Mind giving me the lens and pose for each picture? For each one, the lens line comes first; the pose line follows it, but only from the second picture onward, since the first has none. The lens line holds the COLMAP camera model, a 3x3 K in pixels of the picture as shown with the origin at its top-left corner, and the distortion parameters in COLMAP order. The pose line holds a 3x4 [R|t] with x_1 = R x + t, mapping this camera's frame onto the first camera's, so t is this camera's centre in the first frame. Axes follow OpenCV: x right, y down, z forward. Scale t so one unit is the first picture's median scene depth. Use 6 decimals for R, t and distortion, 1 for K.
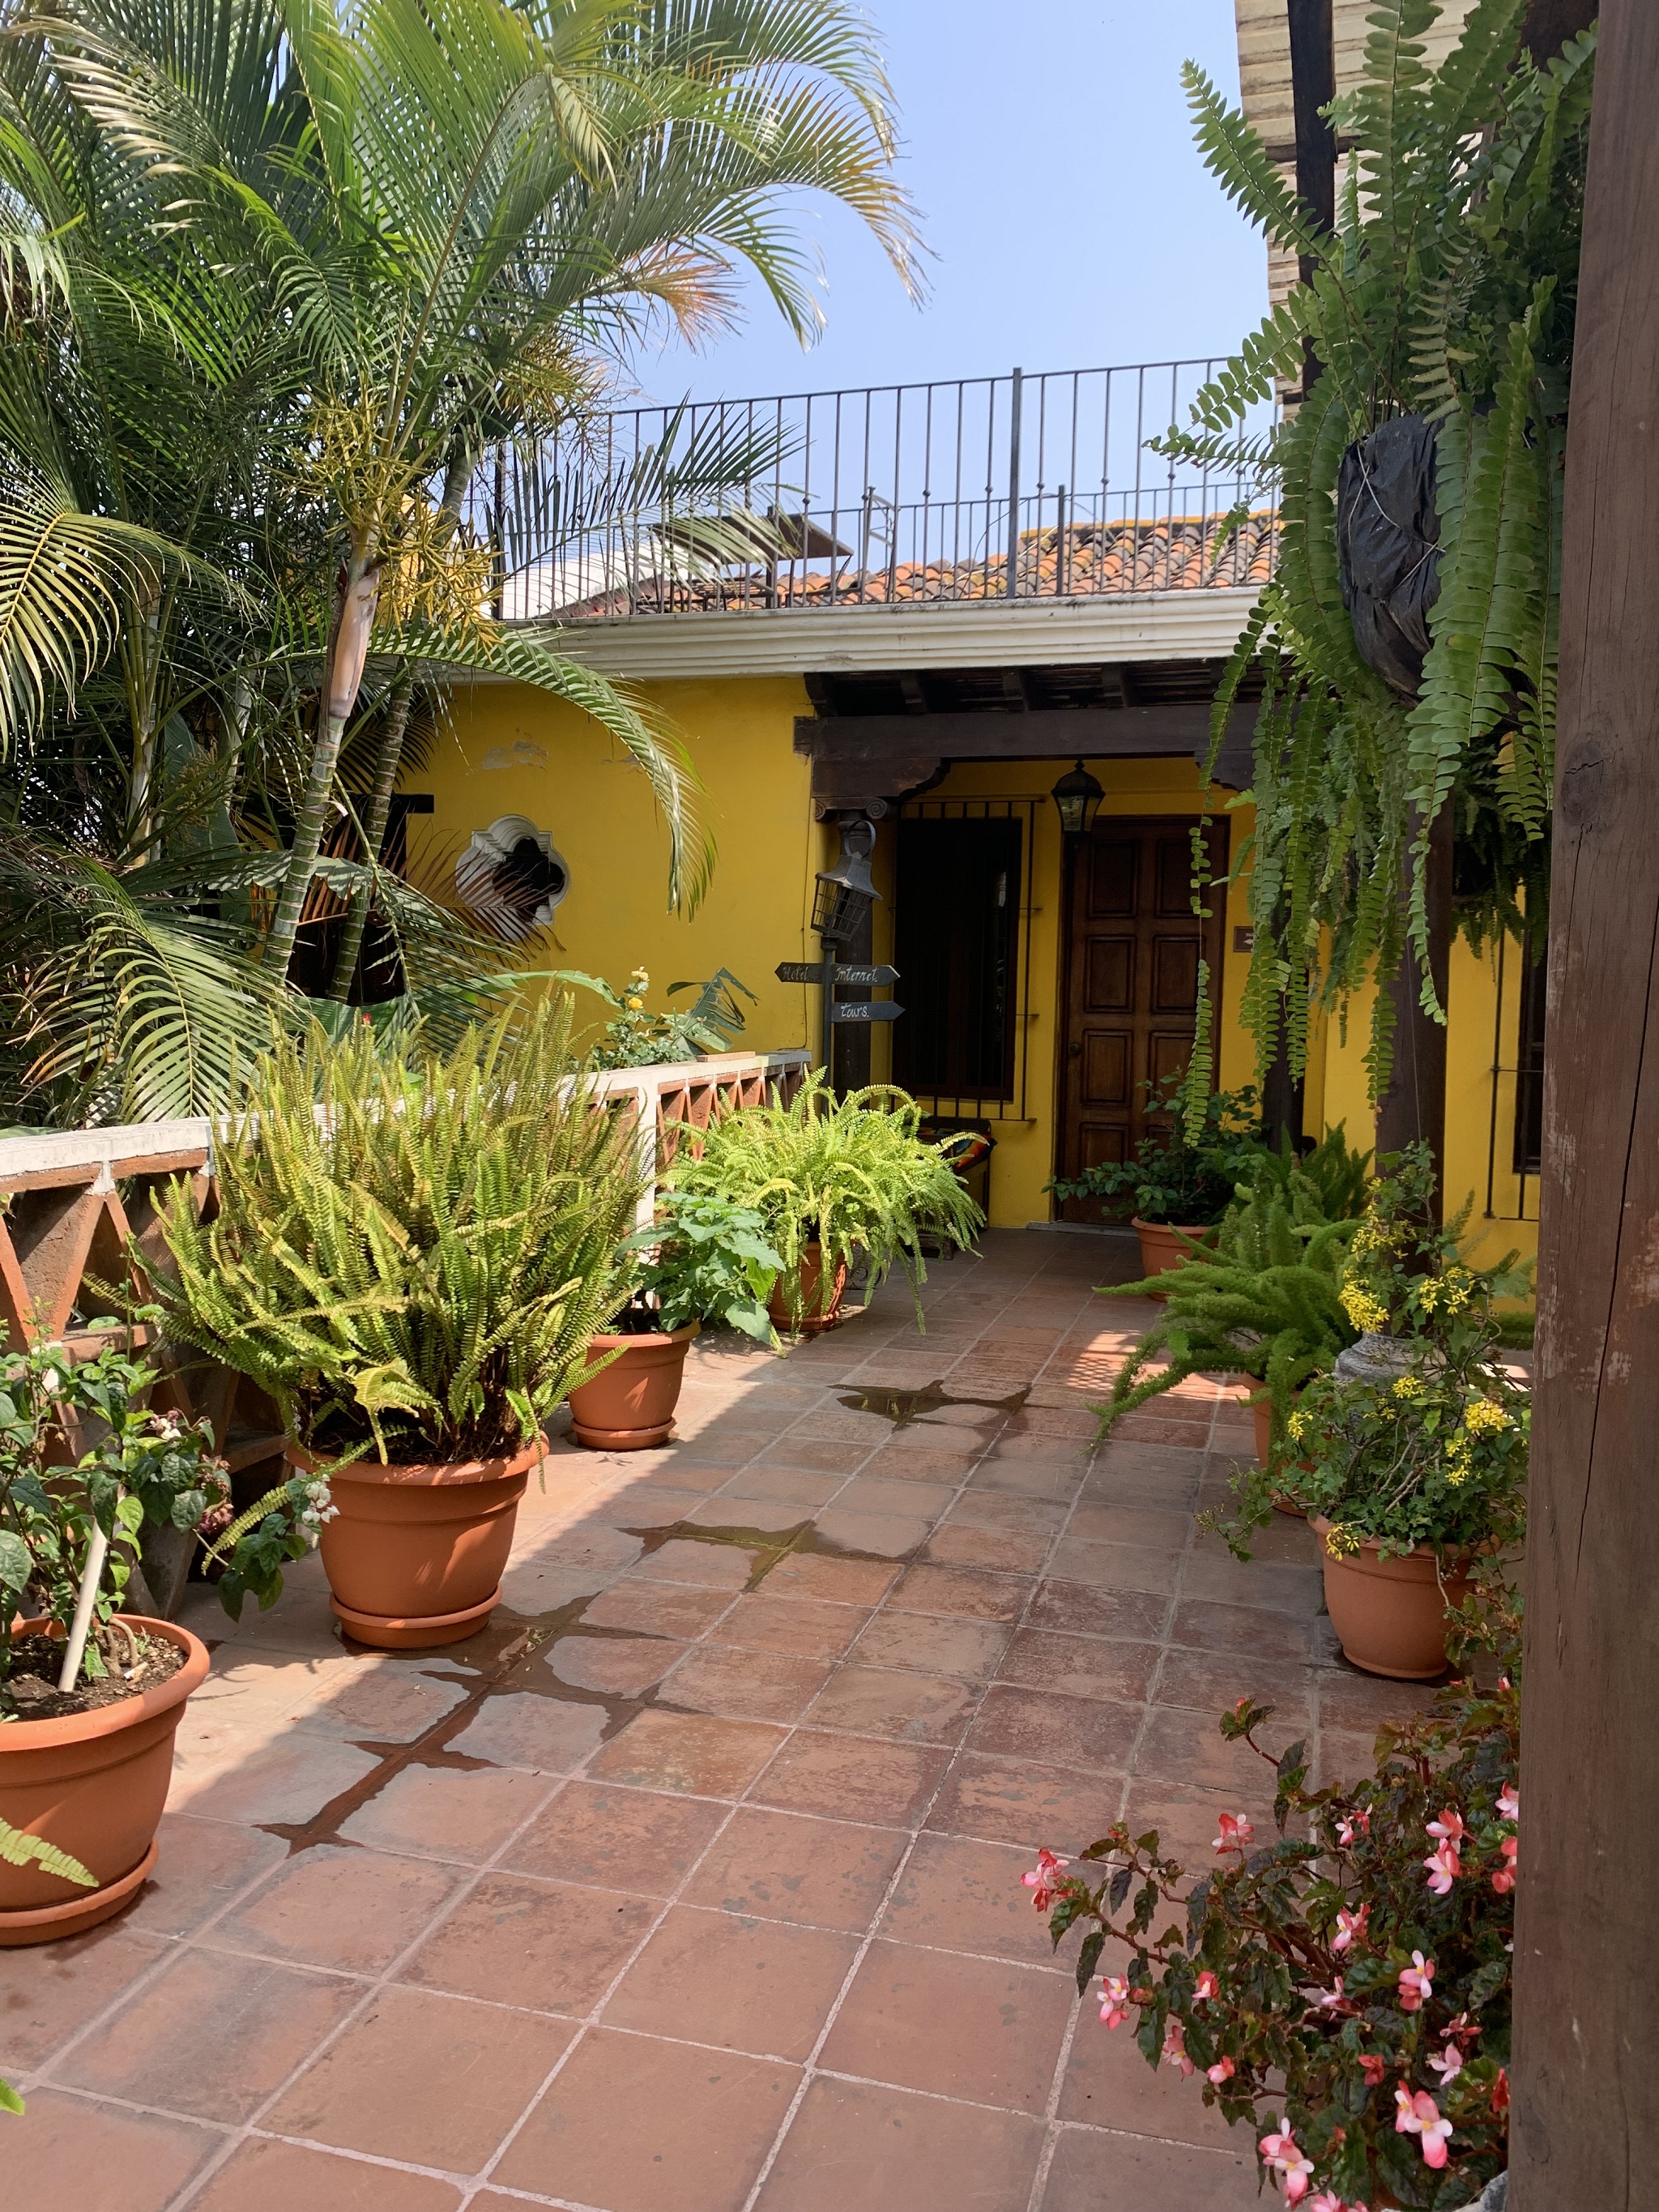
lens RADIAL K [[1721.3, 0, 829.5], [0, 1721.3, 1106.0], [0, 0, 1]] dist [0.005750, -0.007351]
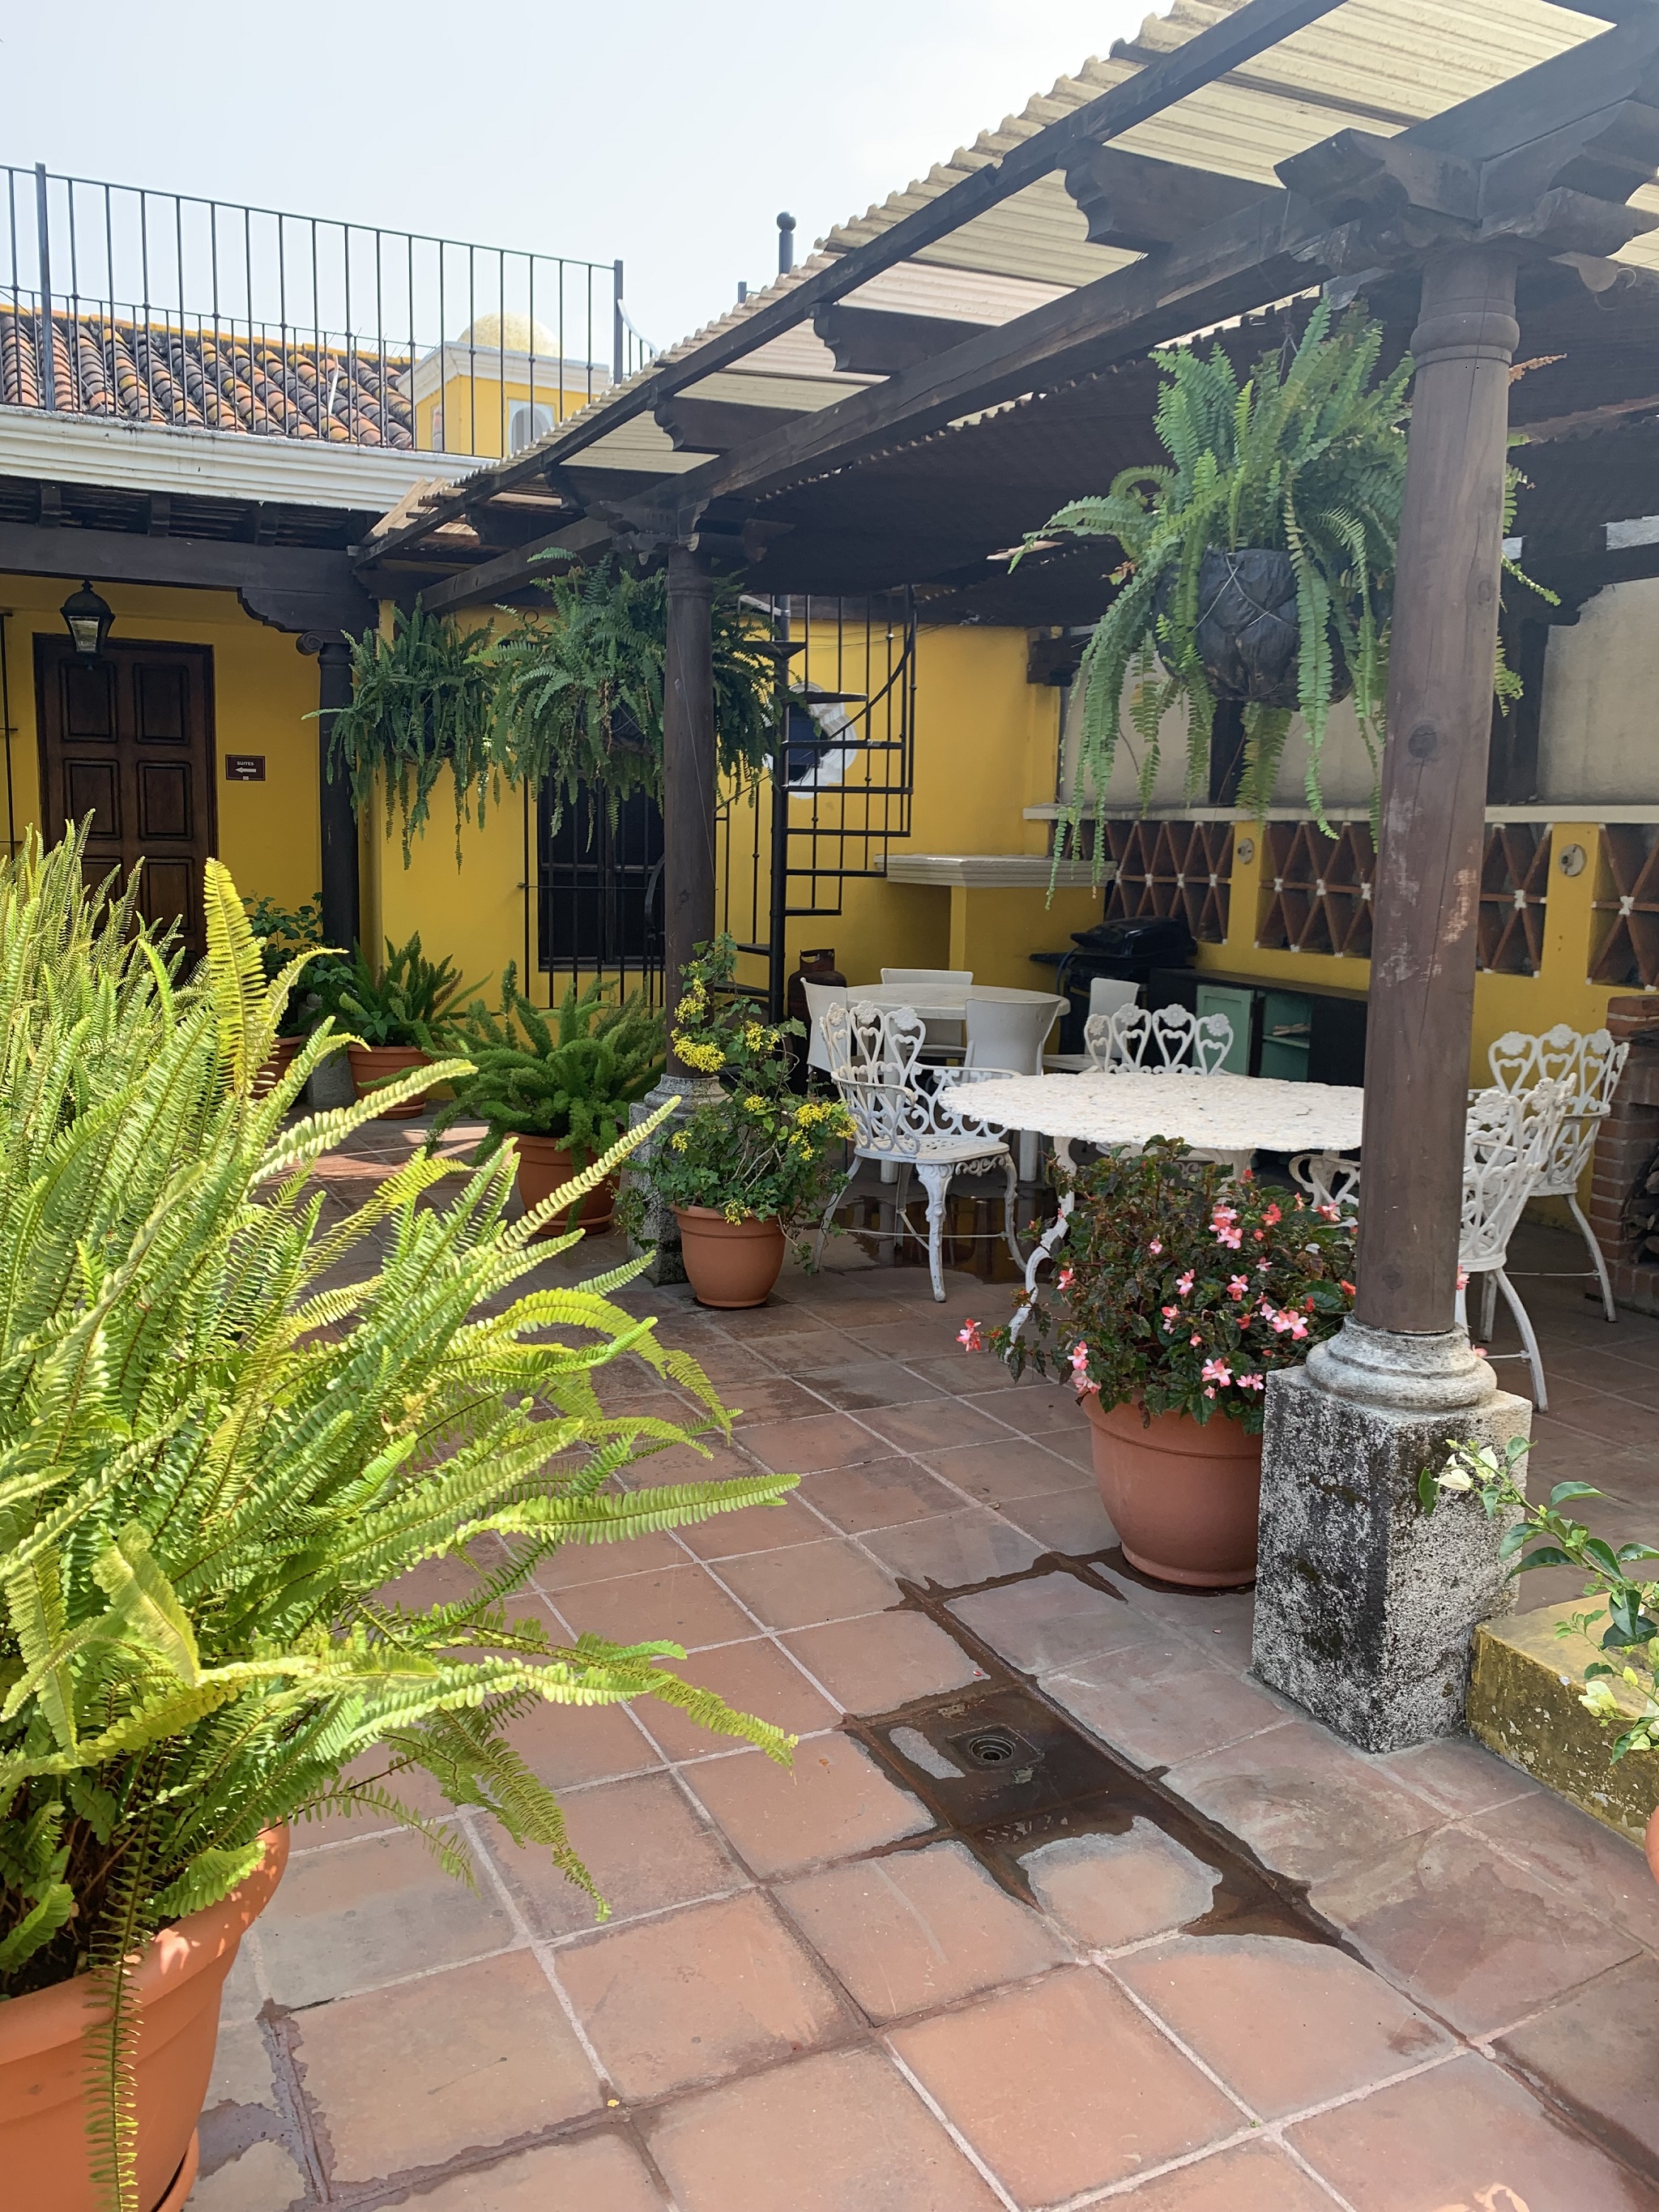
lens RADIAL K [[1721.3, 0, 829.5], [0, 1721.3, 1106.0], [0, 0, 1]] dist [0.005750, -0.007351]
pose [[0.732536, -0.104983, 0.672584, -0.272495], [0.038132, 0.992813, 0.113436, 0.003695], [-0.679659, -0.057449, 0.731275, -0.038437]]
